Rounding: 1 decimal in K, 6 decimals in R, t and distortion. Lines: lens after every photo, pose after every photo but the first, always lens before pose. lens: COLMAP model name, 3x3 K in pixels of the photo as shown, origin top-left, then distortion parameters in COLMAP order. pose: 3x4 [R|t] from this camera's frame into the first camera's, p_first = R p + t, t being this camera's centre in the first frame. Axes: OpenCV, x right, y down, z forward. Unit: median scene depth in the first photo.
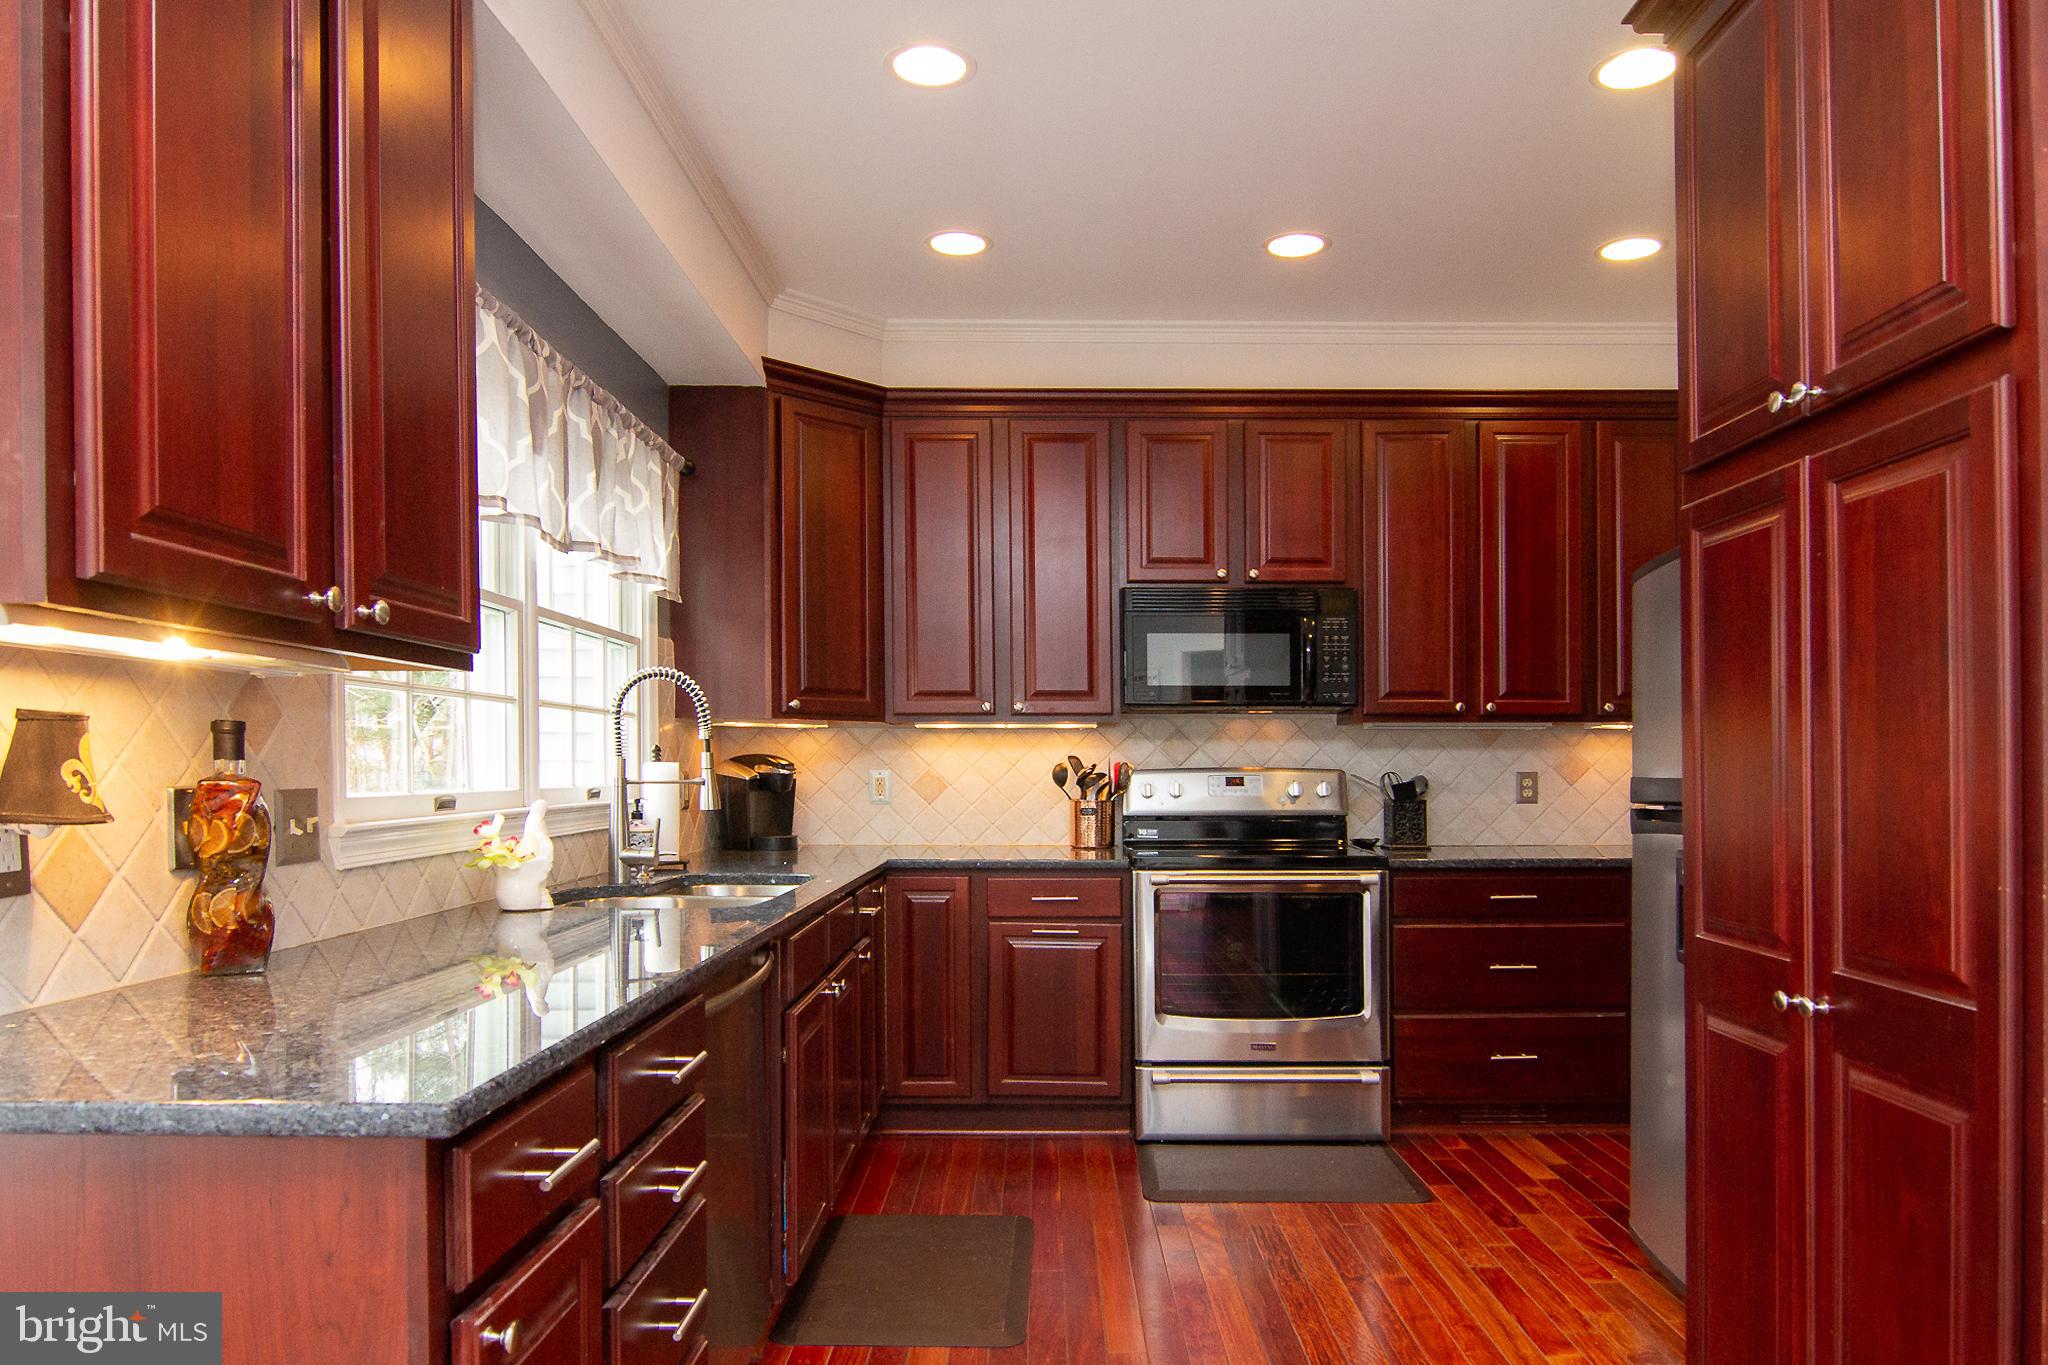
lens RADIAL K [[1203.0, 0, 1017.0], [0, 1203.0, 756.4], [0, 0, 1]] dist [-0.006698, -0.006366]
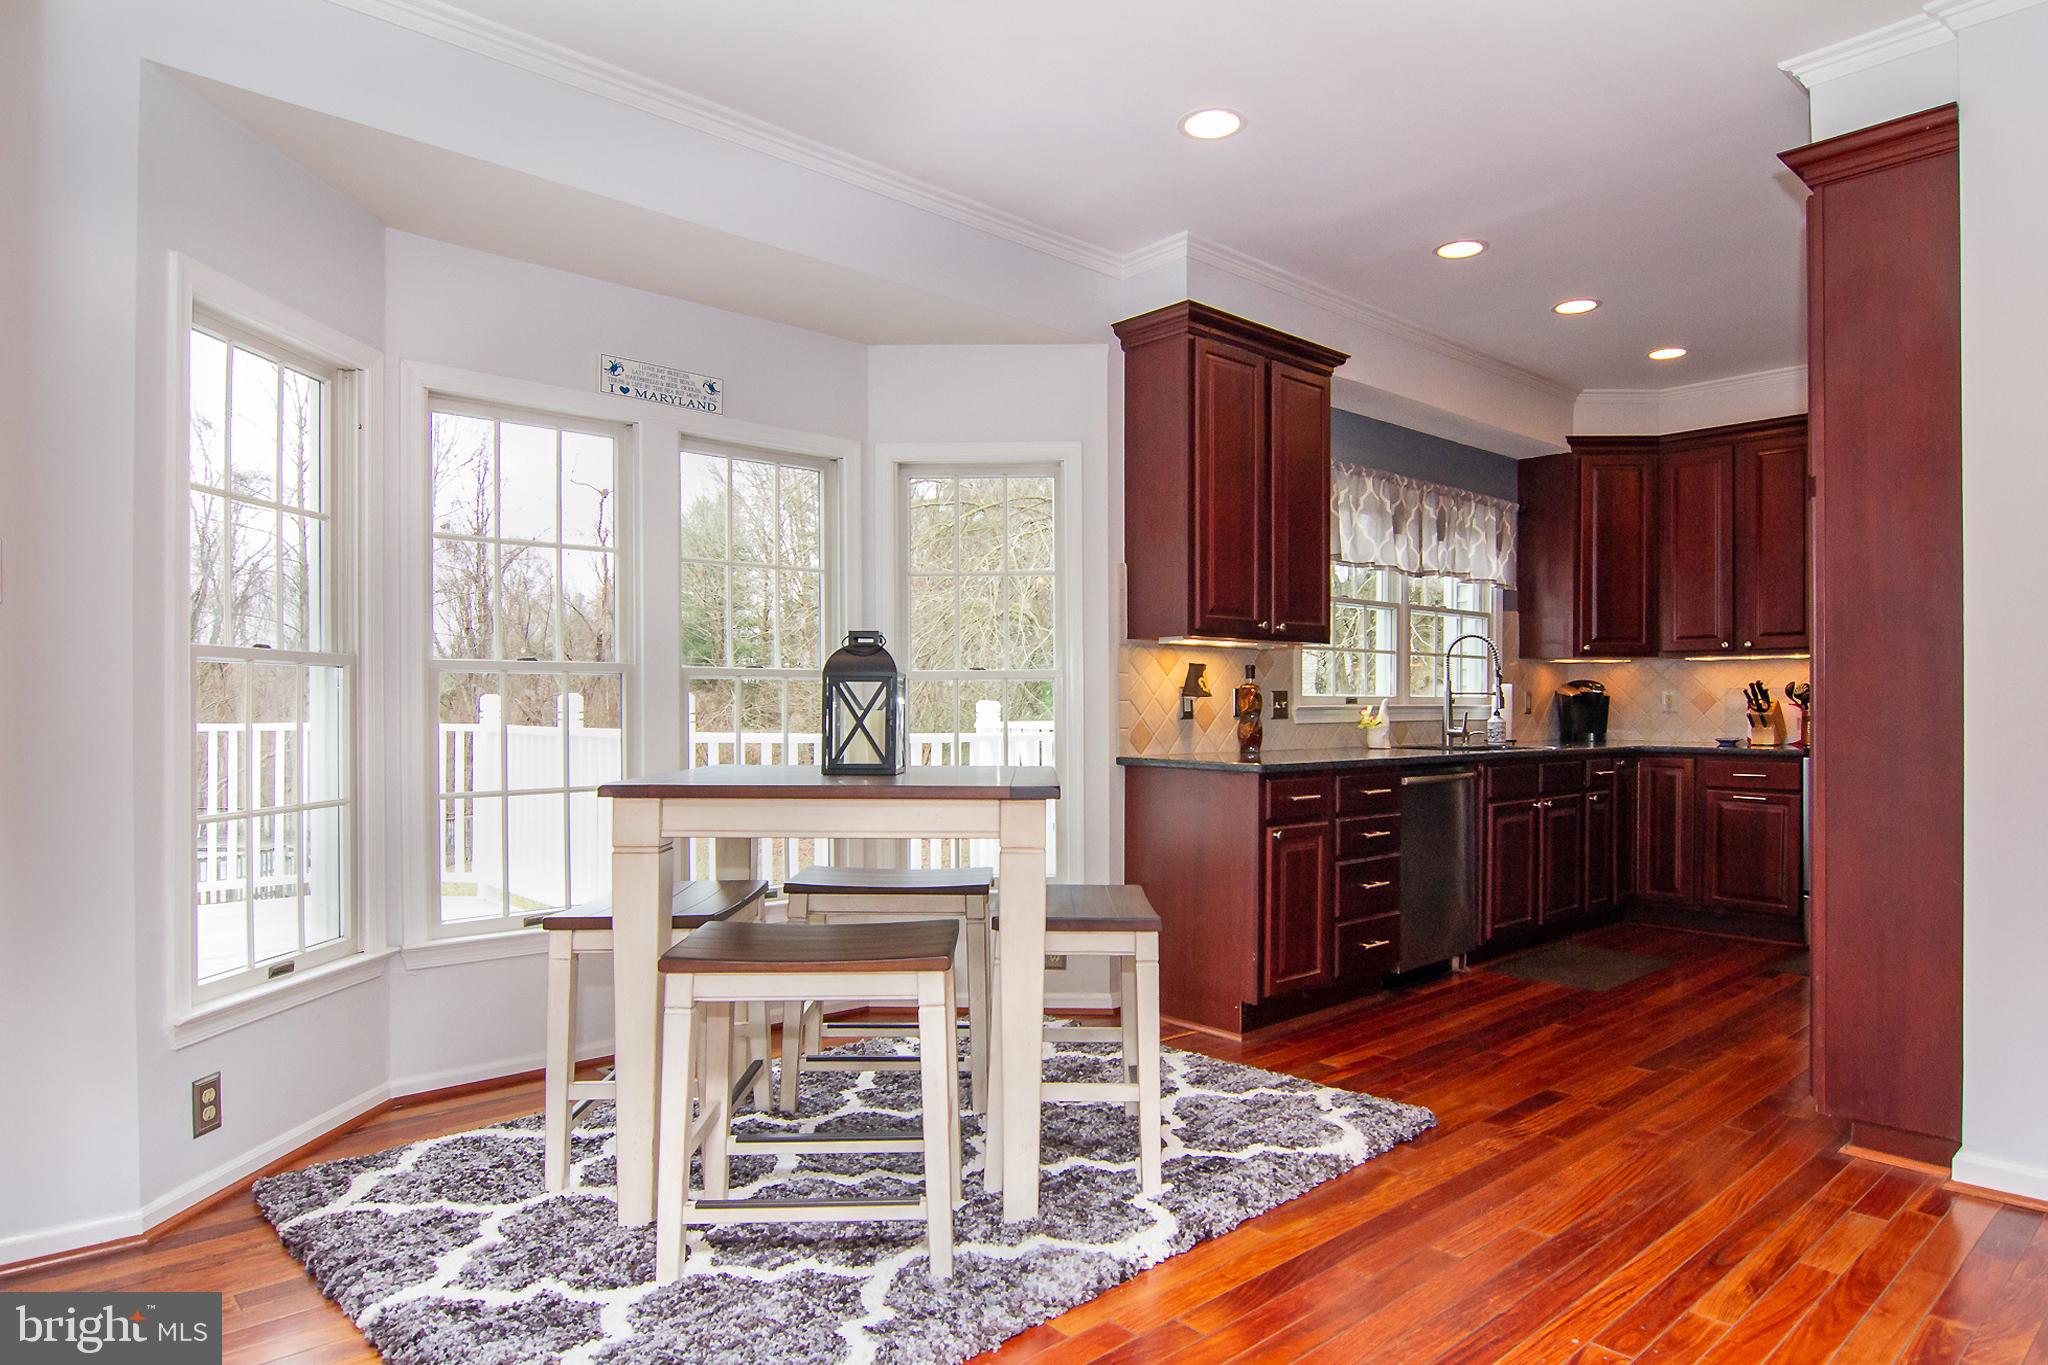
lens RADIAL K [[1203.0, 0, 1129.0], [0, 1203.0, 700.2], [0, 0, 1]] dist [-0.006698, -0.006366]
pose [[0.680378, 0.001997, -0.732859, 0.555827], [0.001378, 0.999991, 0.004004, 0.018349], [0.732860, -0.003734, 0.680369, -0.521763]]
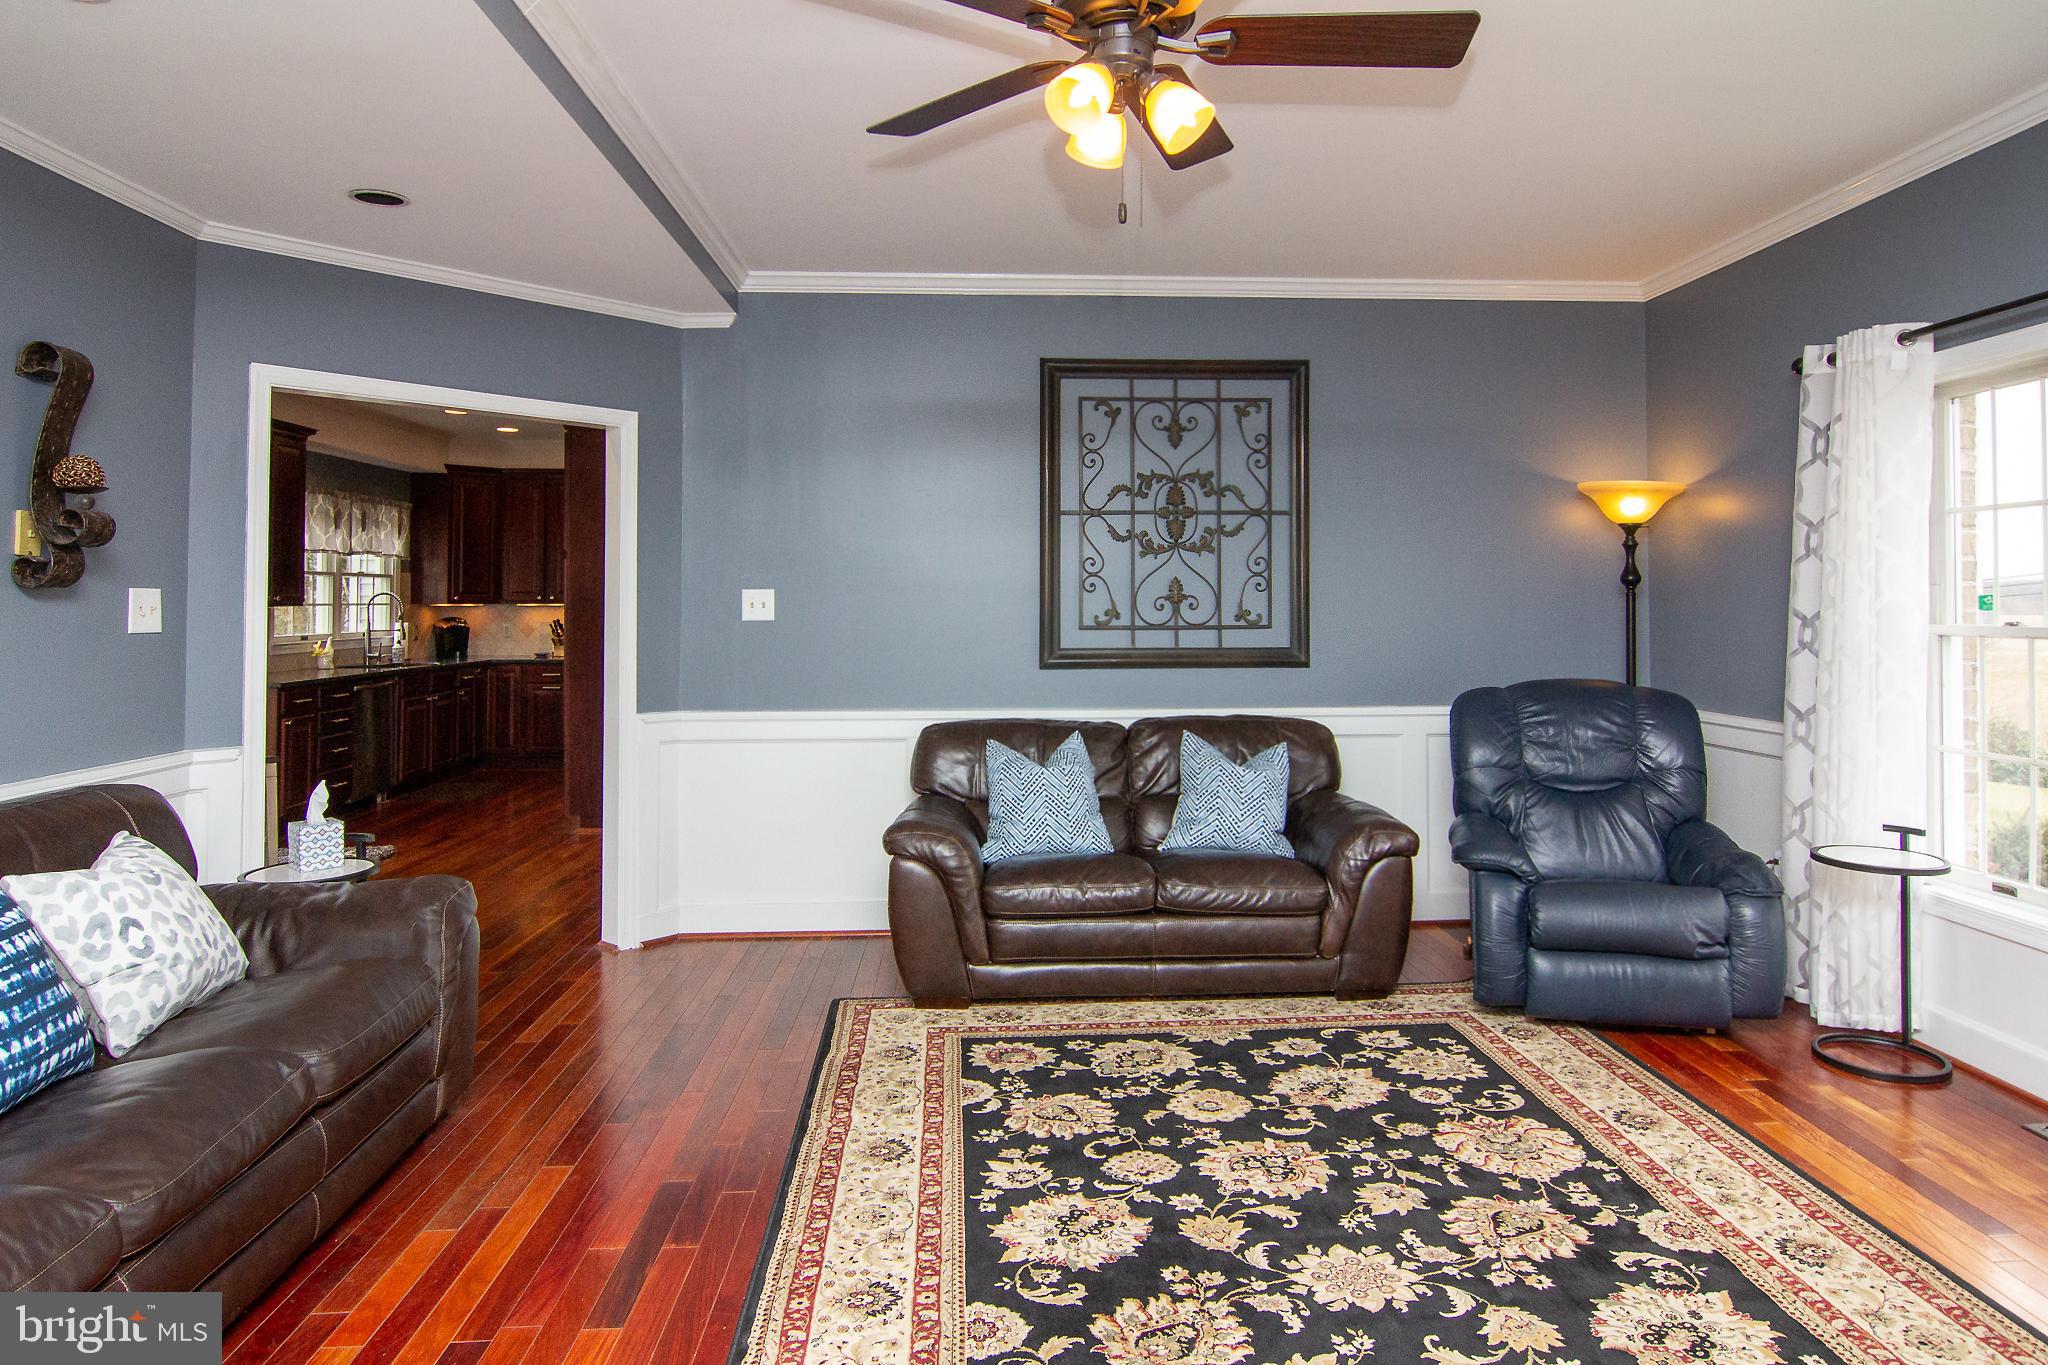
lens RADIAL K [[1203.0, 0, 1025.1], [0, 1203.0, 571.0], [0, 0, 1]] dist [-0.006698, -0.006366]
pose [[0.999825, 0.004807, 0.018072, 0.954135], [-0.004489, 0.999835, -0.017610, -0.062523], [-0.018153, 0.017526, 0.999682, -1.545209]]
